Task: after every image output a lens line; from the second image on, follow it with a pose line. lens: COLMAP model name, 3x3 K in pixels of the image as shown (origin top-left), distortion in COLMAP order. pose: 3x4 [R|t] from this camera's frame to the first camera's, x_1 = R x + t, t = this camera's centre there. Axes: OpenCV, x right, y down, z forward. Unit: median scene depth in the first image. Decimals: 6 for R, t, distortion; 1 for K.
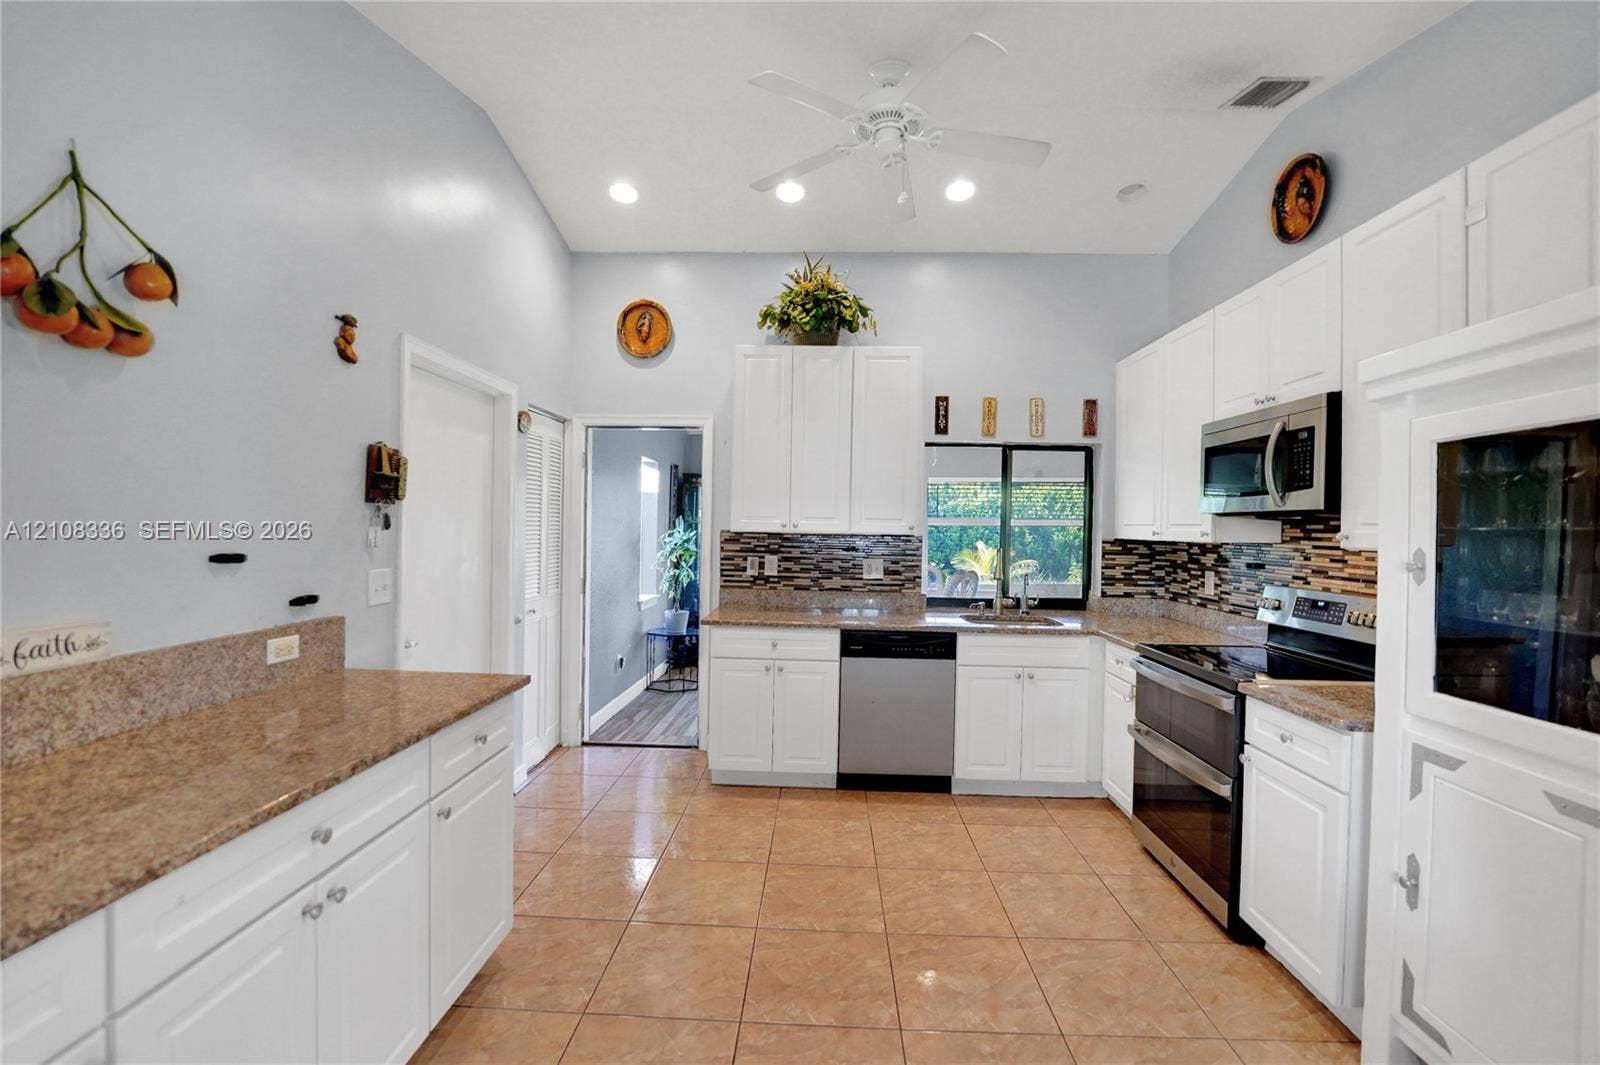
lens RADIAL K [[670.8, 0, 791.5], [0, 670.8, 526.8], [0, 0, 1]] dist [-0.029103, 0.000059]
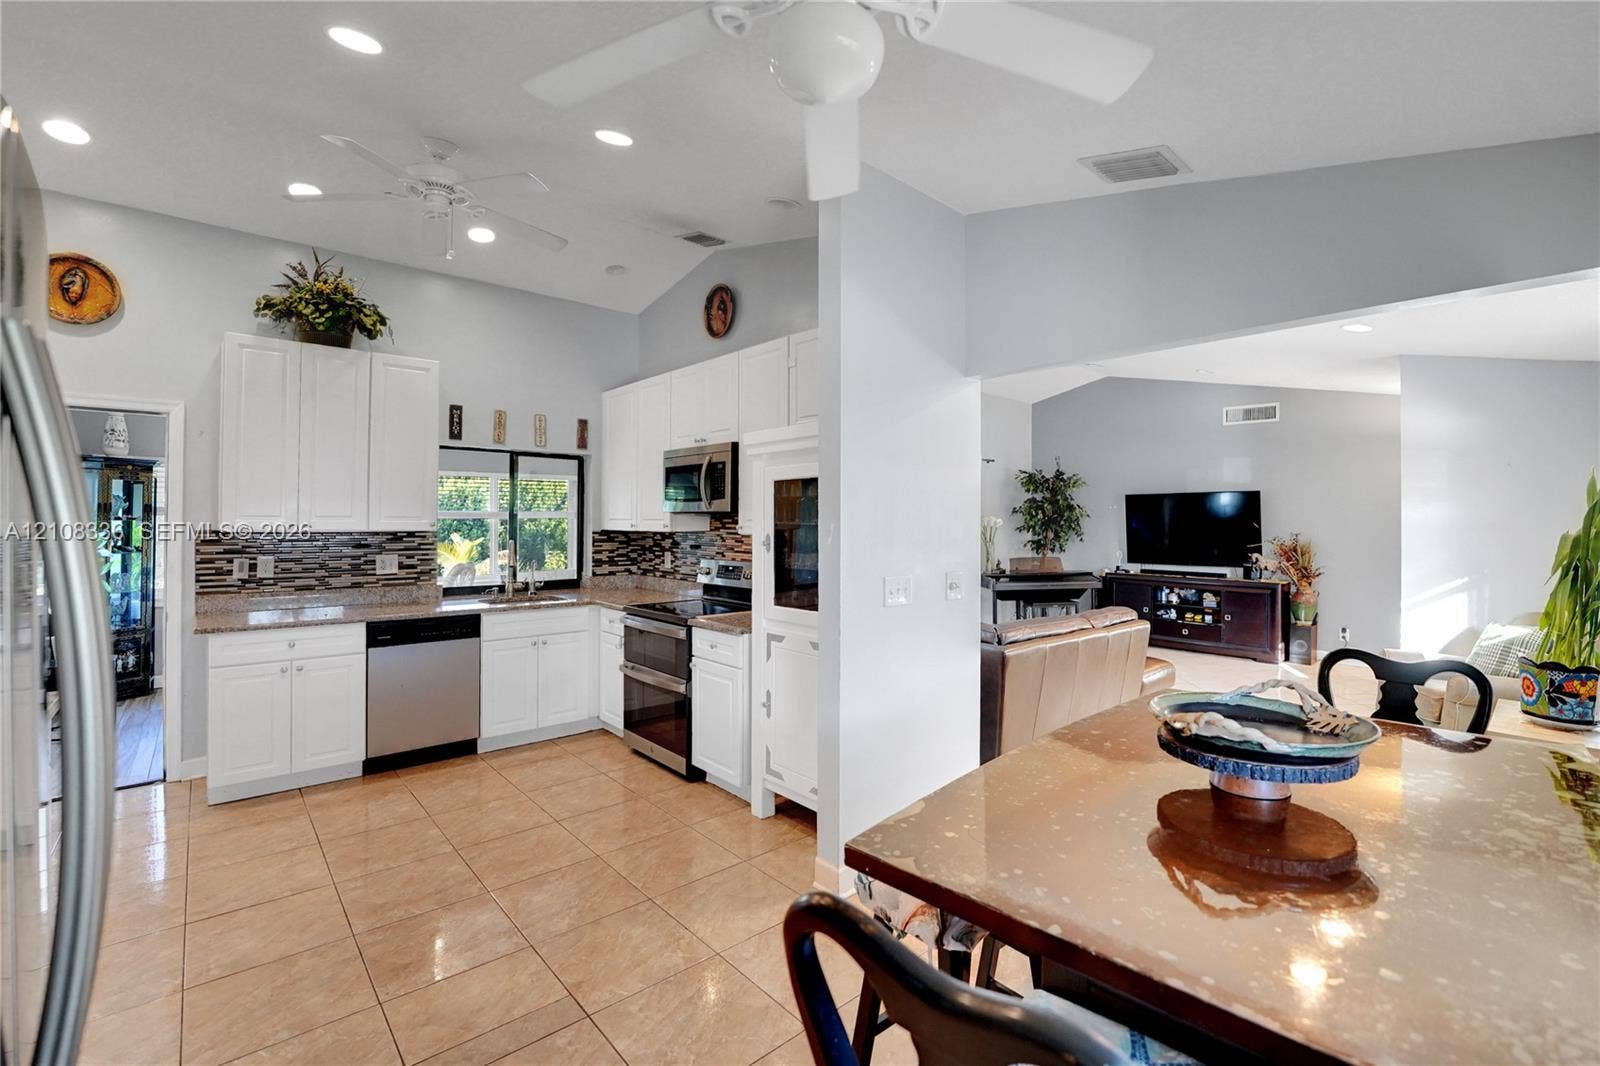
lens RADIAL K [[703.3, 0, 805.9], [0, 703.3, 512.3], [0, 0, 1]] dist [-0.000563, -0.012000]
pose [[0.717139, -0.006585, 0.696899, -0.204850], [0.009306, 0.999957, -0.000128, -0.014149], [-0.696868, 0.006577, 0.717170, -0.284434]]
